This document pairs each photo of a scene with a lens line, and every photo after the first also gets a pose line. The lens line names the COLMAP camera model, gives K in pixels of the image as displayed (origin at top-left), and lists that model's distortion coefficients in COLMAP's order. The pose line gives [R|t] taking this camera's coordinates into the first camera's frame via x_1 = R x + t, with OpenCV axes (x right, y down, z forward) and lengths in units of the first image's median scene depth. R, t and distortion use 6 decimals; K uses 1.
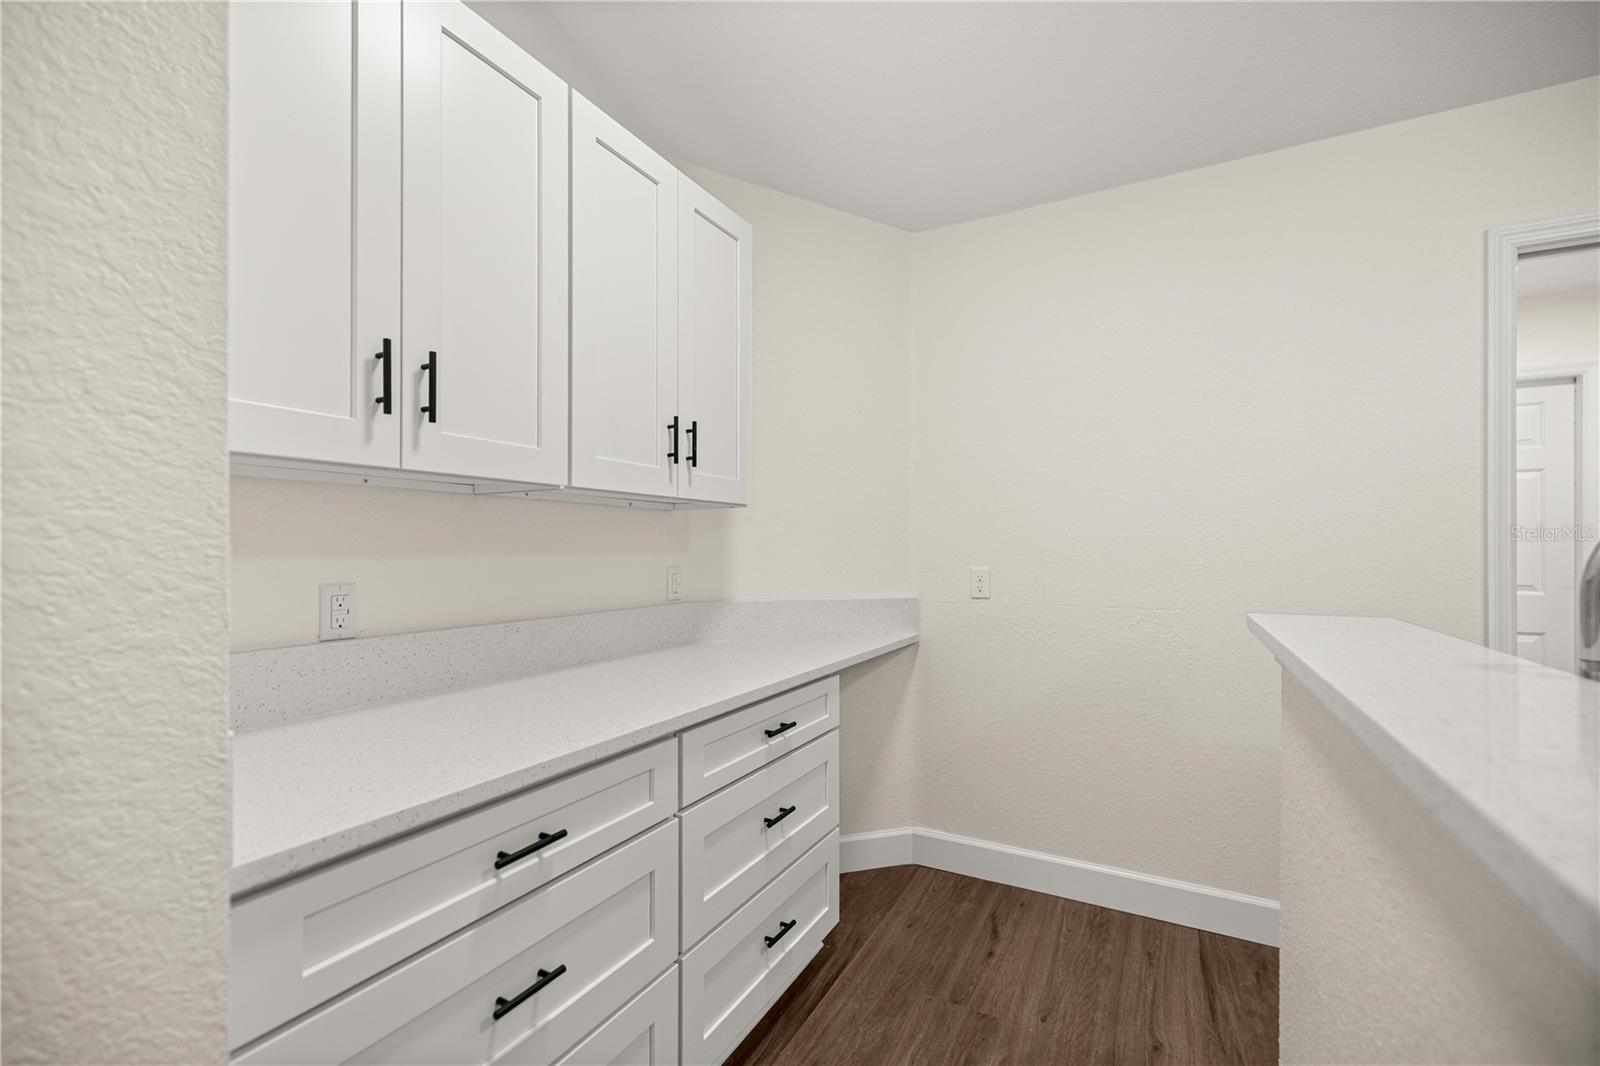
lens RADIAL K [[673.1, 0, 796.7], [0, 673.1, 525.4], [0, 0, 1]] dist [-0.000683, -0.000020]
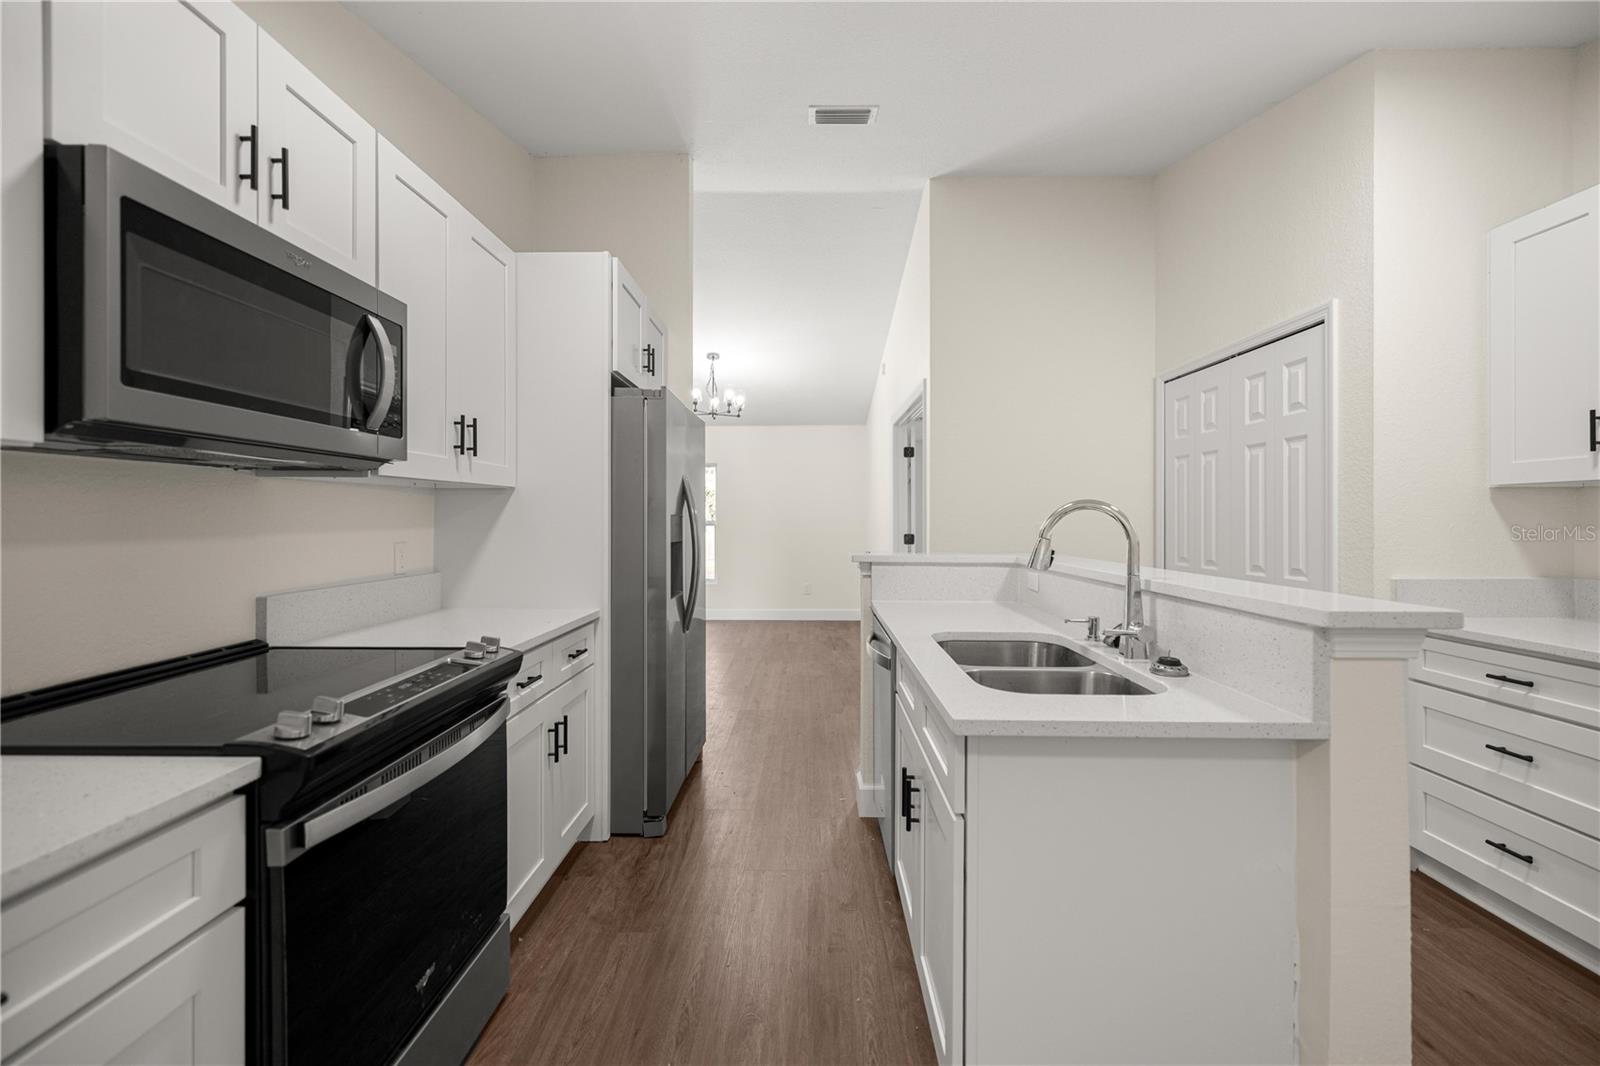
lens RADIAL K [[673.1, 0, 796.7], [0, 673.1, 525.4], [0, 0, 1]] dist [-0.000683, -0.000020]
pose [[0.892977, -0.013292, 0.449906, -0.189856], [-0.003810, 0.999305, 0.037084, -0.011963], [-0.450086, -0.034830, 0.892306, -0.341317]]
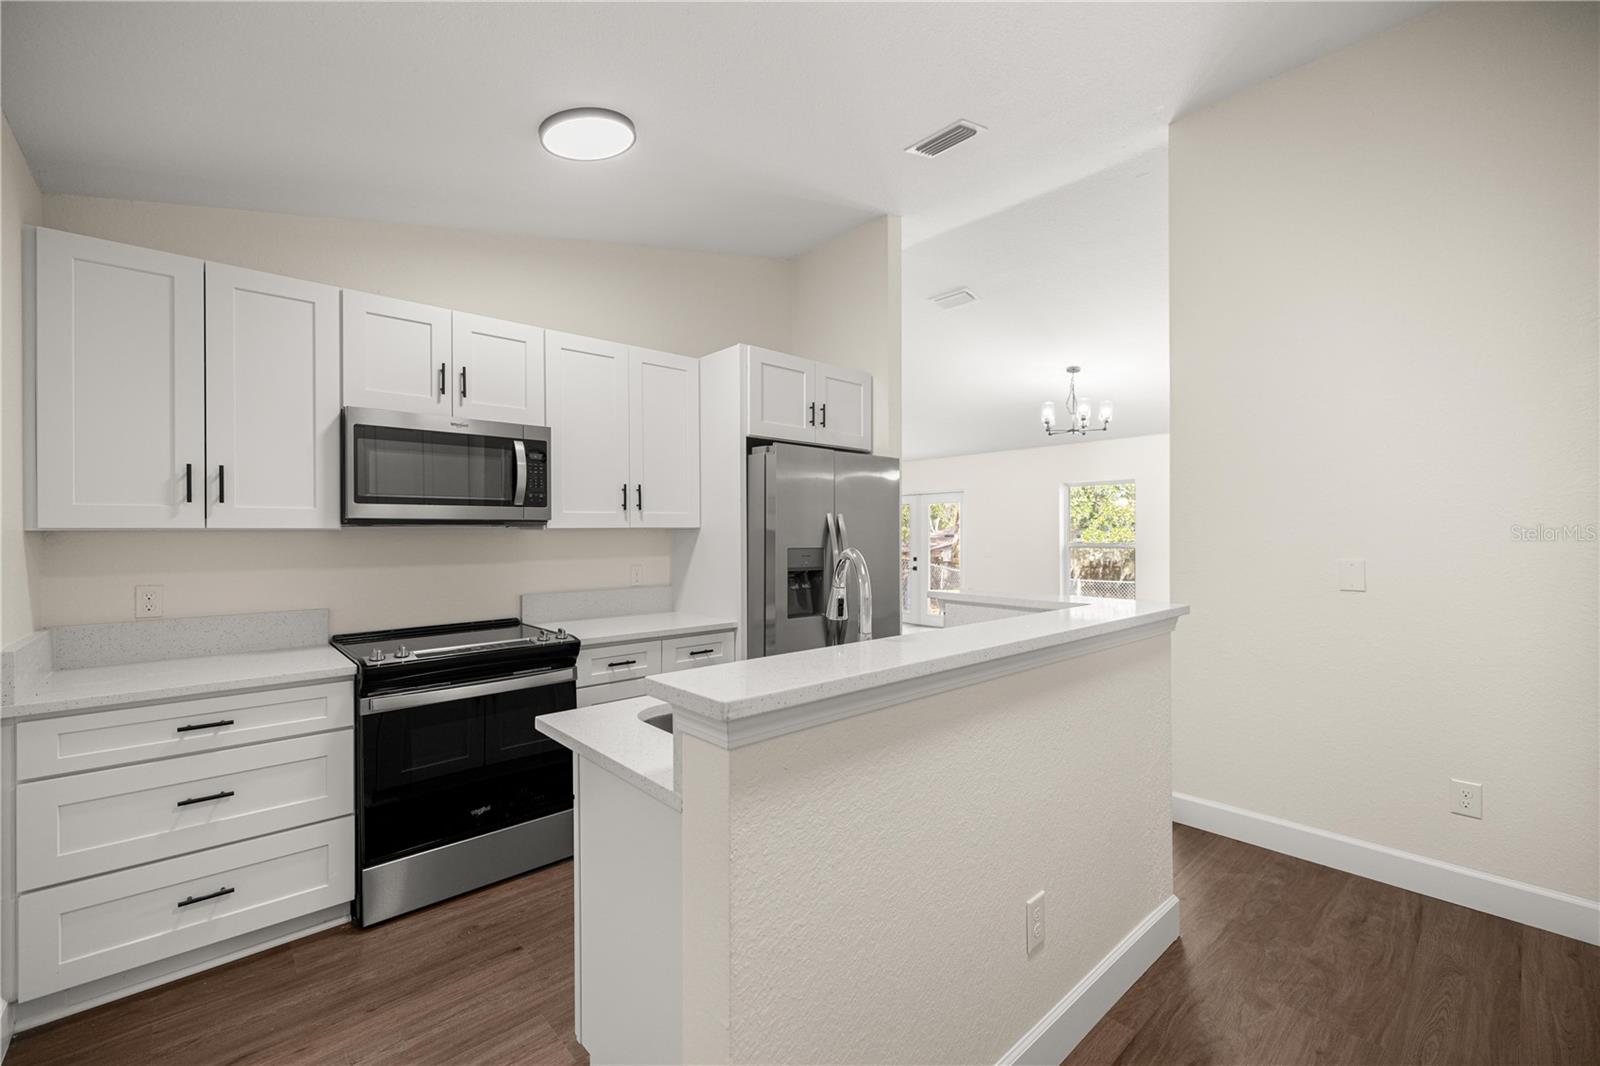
lens RADIAL K [[663.8, 0, 798.6], [0, 663.8, 540.0], [0, 0, 1]] dist [0.001604, 0.000049]
pose [[0.938309, -0.010664, -0.345632, 0.910597], [0.022319, 0.999308, 0.029759, -0.054614], [0.345076, -0.035637, 0.937898, -0.537397]]
